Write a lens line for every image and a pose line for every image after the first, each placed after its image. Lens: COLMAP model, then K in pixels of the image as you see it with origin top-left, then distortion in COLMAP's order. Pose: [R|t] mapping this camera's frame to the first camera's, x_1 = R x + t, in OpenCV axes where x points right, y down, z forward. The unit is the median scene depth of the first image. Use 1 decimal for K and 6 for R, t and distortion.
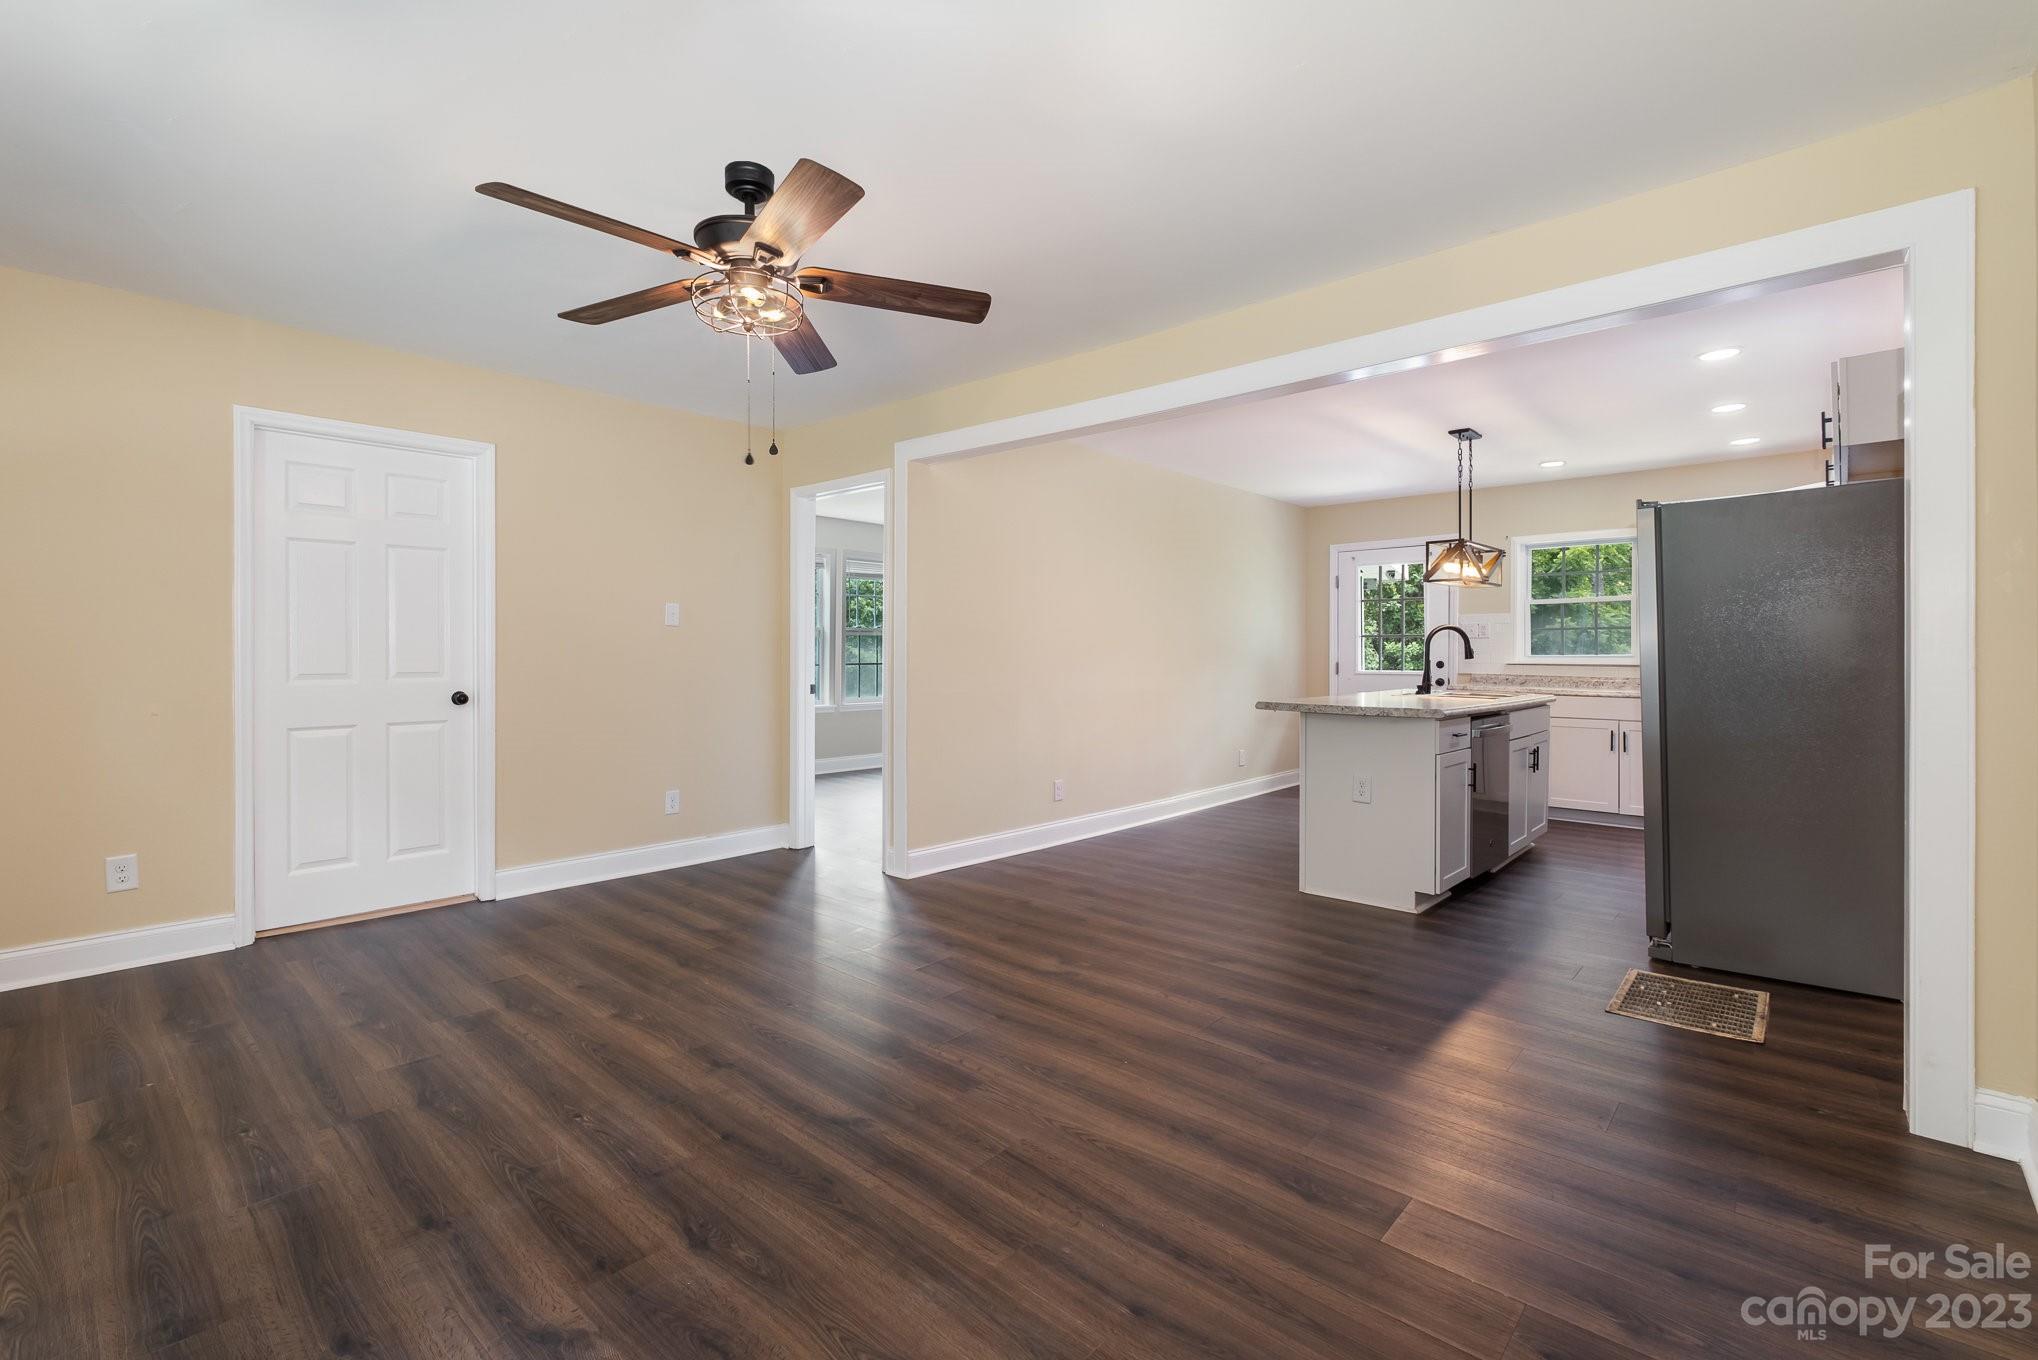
lens RADIAL K [[911.1, 0, 1022.7], [0, 911.1, 666.7], [0, 0, 1]] dist [-0.005052, -0.000434]
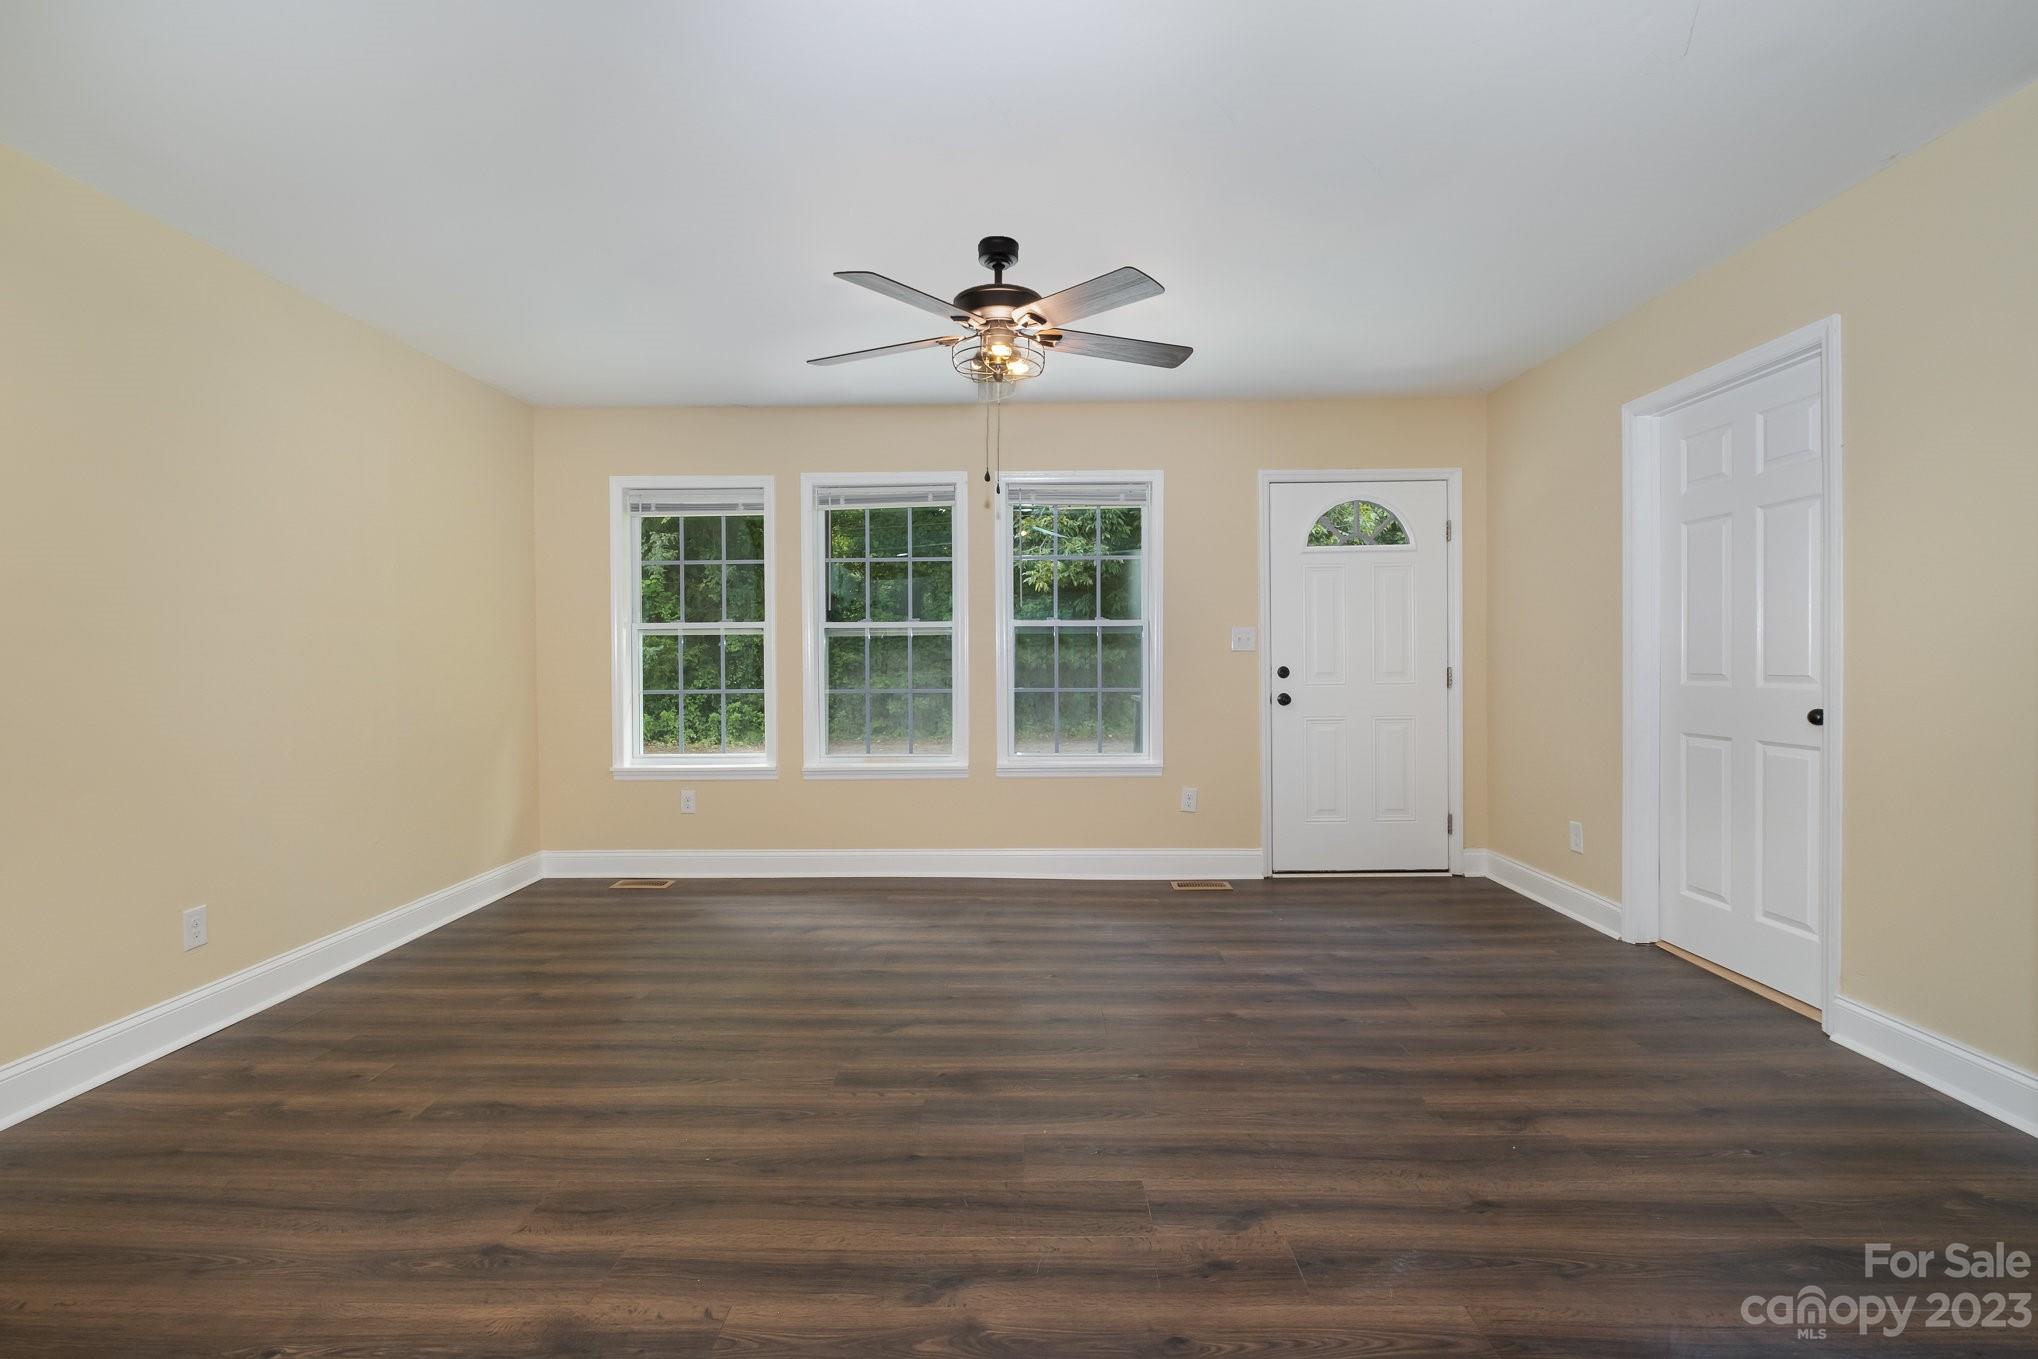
lens RADIAL K [[911.1, 0, 1022.9], [0, 911.1, 660.5], [0, 0, 1]] dist [-0.005052, -0.000434]
pose [[-0.757878, 0.009684, -0.652325, 0.427418], [-0.003899, 0.999805, 0.019372, -0.032334], [0.652385, 0.017225, -0.757692, 1.794585]]
